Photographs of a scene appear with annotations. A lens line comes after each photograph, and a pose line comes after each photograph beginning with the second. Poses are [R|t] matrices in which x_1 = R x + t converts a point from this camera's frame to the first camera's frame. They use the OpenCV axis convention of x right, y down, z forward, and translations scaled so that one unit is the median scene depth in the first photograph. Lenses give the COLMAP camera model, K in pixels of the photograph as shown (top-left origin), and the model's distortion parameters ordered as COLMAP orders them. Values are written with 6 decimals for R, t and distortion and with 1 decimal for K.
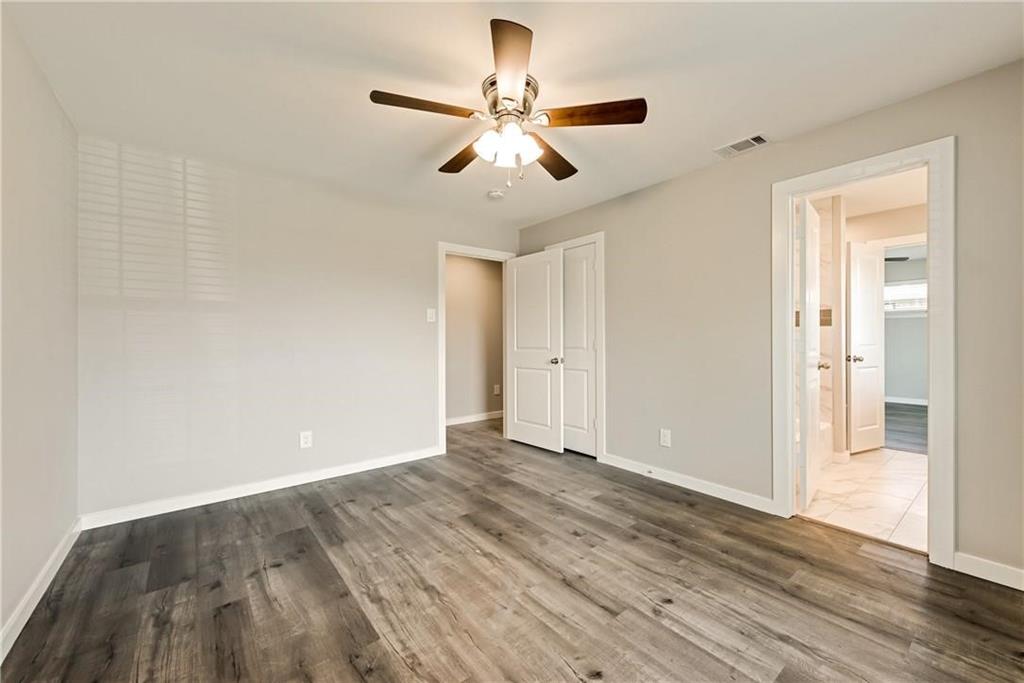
lens RADIAL K [[402.7, 0, 519.2], [0, 402.7, 341.1], [0, 0, 1]] dist [0.015890, -0.000056]
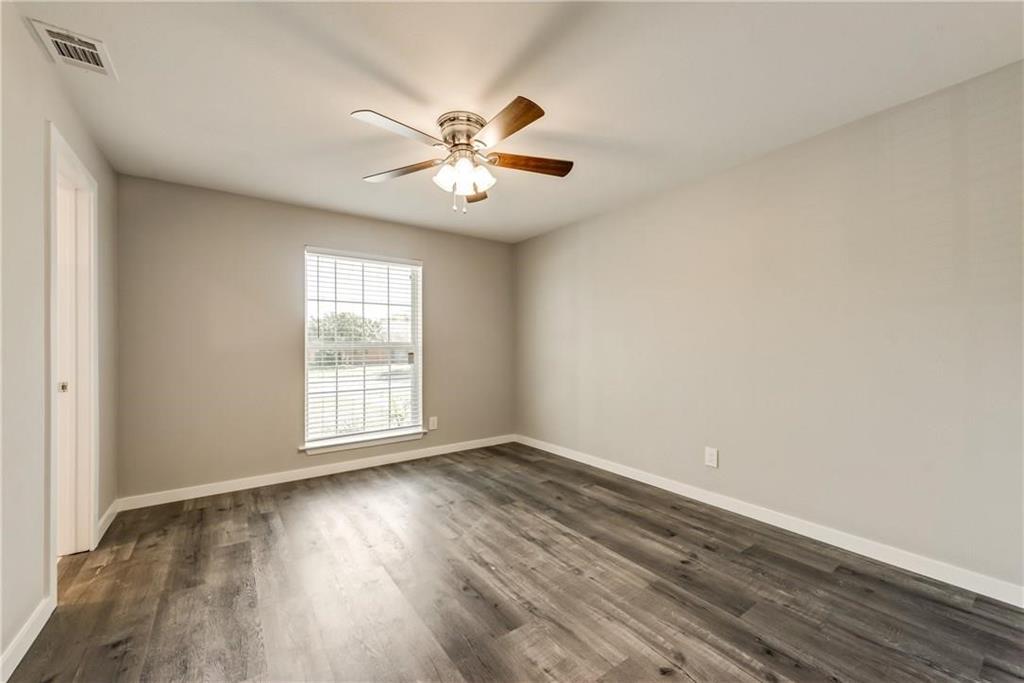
lens RADIAL K [[402.7, 0, 519.2], [0, 402.7, 341.1], [0, 0, 1]] dist [0.015890, -0.000056]
pose [[-0.998503, 0.013071, 0.053113, -0.232190], [0.012656, 0.999887, -0.008140, -0.011994], [-0.053213, -0.007456, -0.998555, 2.051509]]
